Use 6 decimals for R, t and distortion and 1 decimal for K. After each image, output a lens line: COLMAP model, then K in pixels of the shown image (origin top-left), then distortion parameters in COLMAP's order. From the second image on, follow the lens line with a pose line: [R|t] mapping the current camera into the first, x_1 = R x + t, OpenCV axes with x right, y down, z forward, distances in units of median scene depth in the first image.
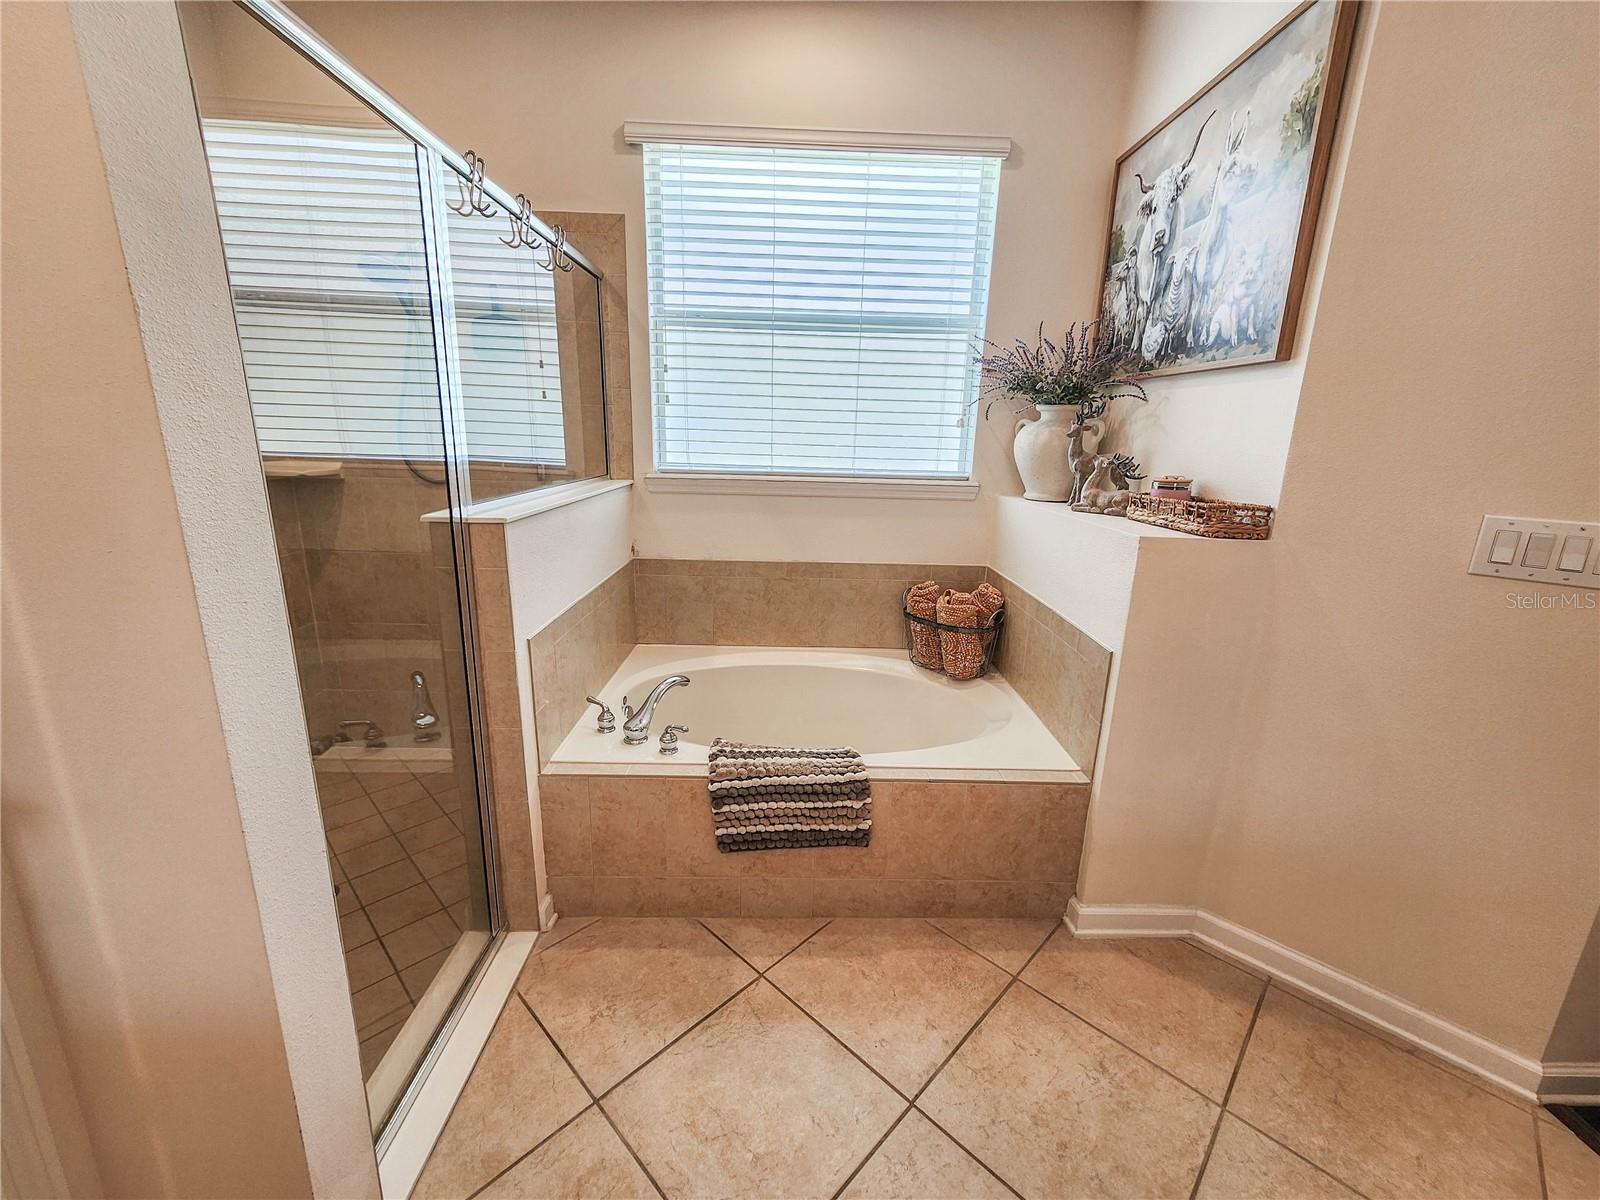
lens RADIAL K [[659.8, 0, 797.0], [0, 659.8, 595.5], [0, 0, 1]] dist [0.007227, -0.000198]
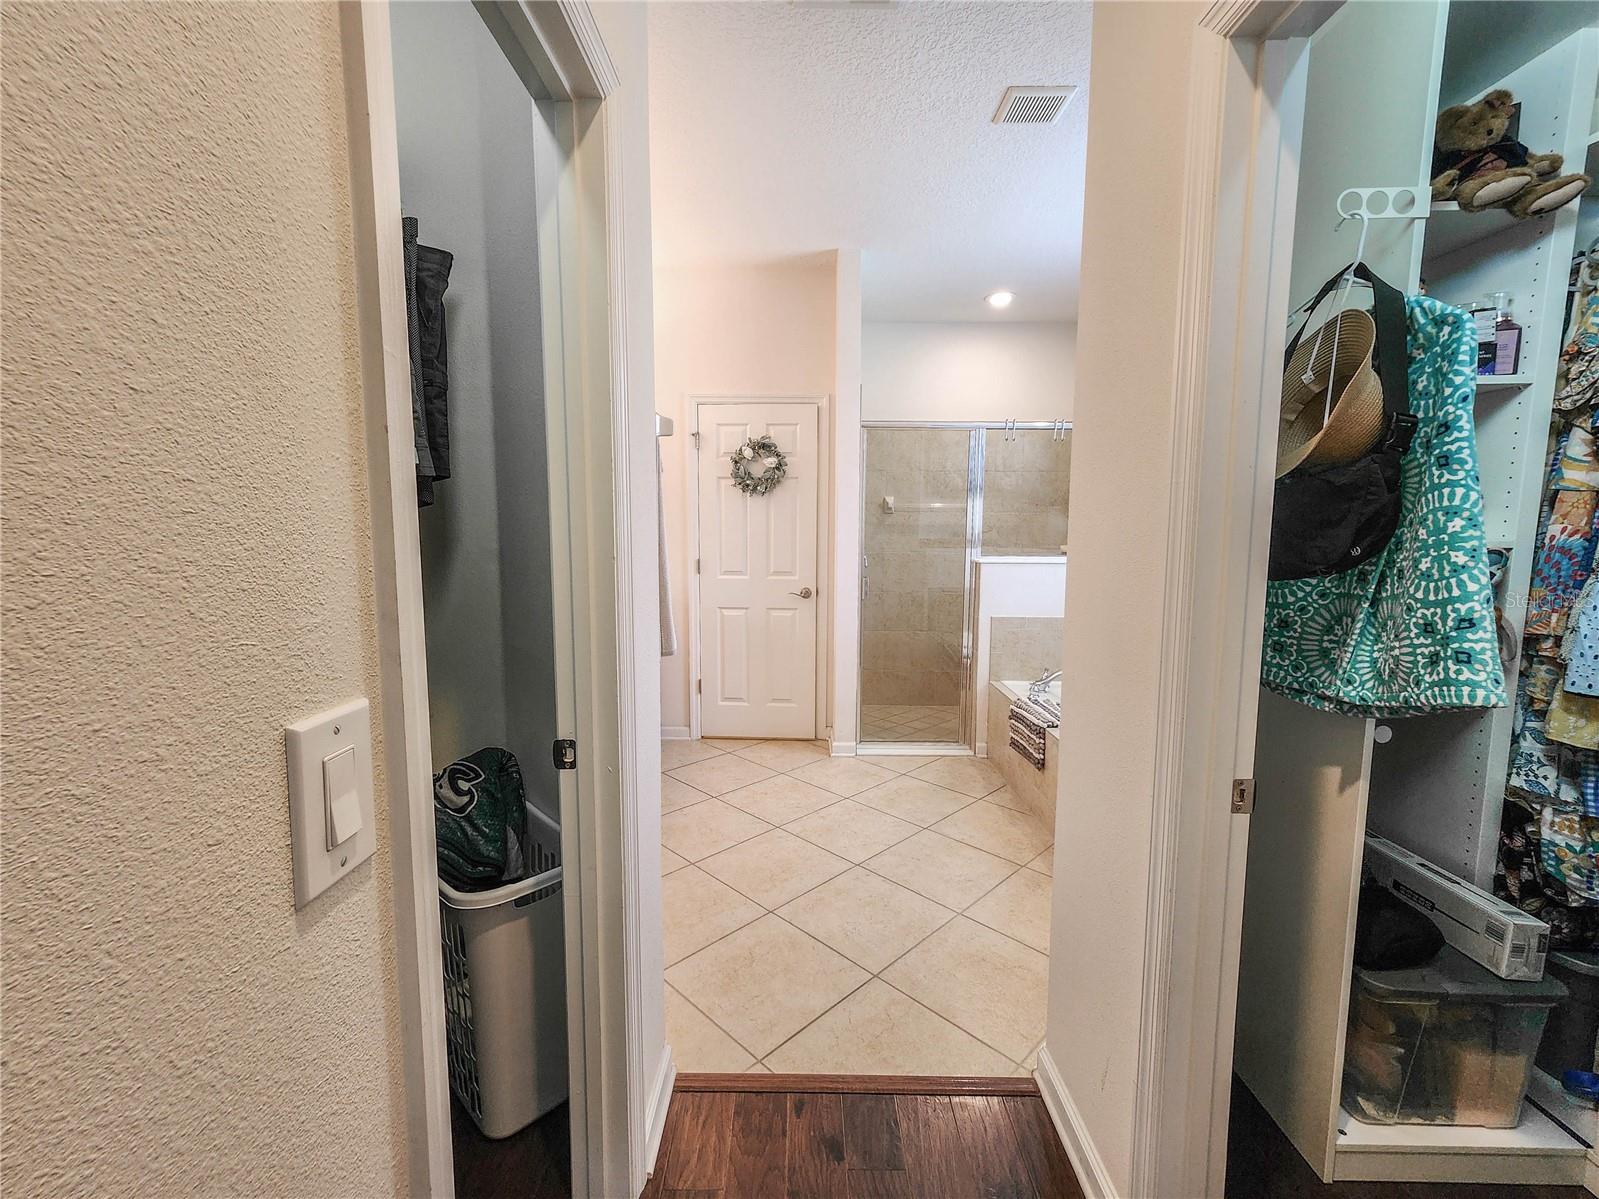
lens RADIAL K [[668.6, 0, 796.6], [0, 668.6, 594.2], [0, 0, 1]] dist [0.007804, -0.000005]
pose [[-0.018365, 0.077007, -0.996861, 1.677511], [-0.244652, 0.966374, 0.079159, -0.025257], [0.969437, 0.245338, 0.001093, 0.299245]]
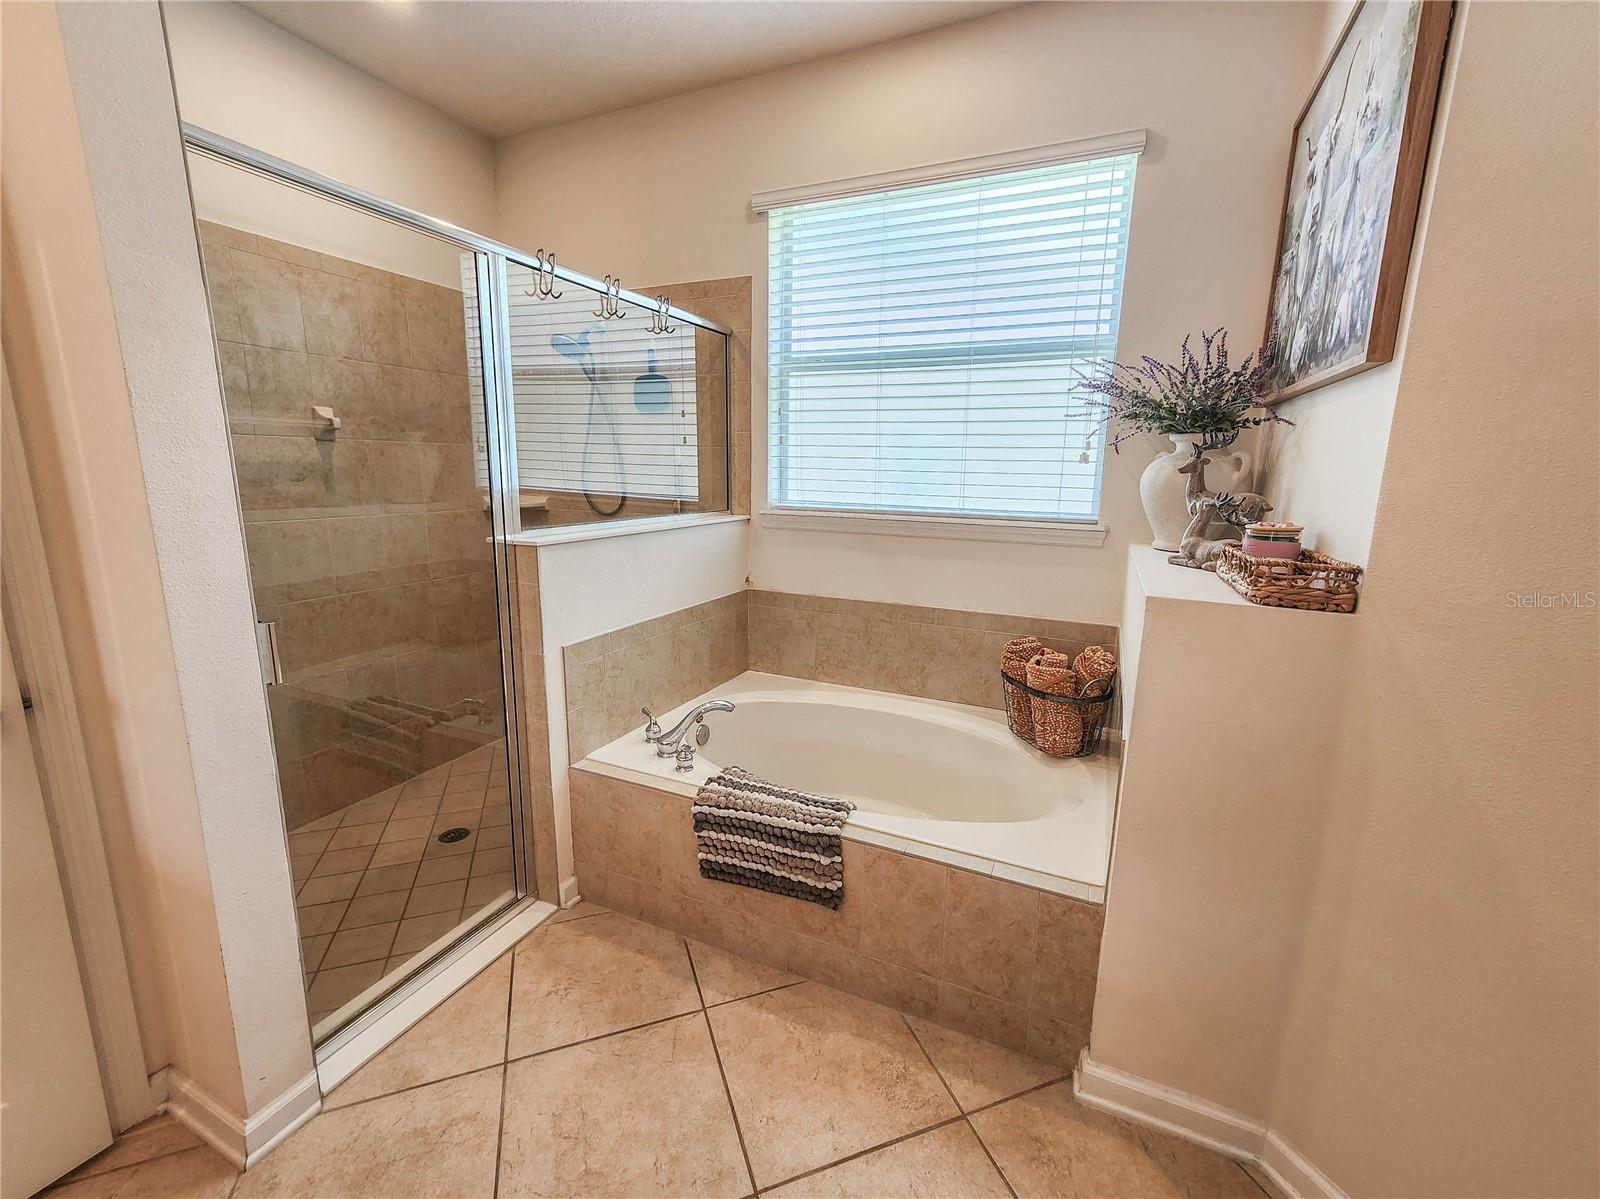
lens RADIAL K [[669.0, 0, 797.1], [0, 669.0, 594.2], [0, 0, 1]] dist [0.007804, -0.000005]
pose [[0.901165, 0.069849, -0.427812, 0.414891], [-0.097085, 0.994383, -0.042153, -0.014761], [0.422464, 0.079521, 0.902884, 0.089947]]
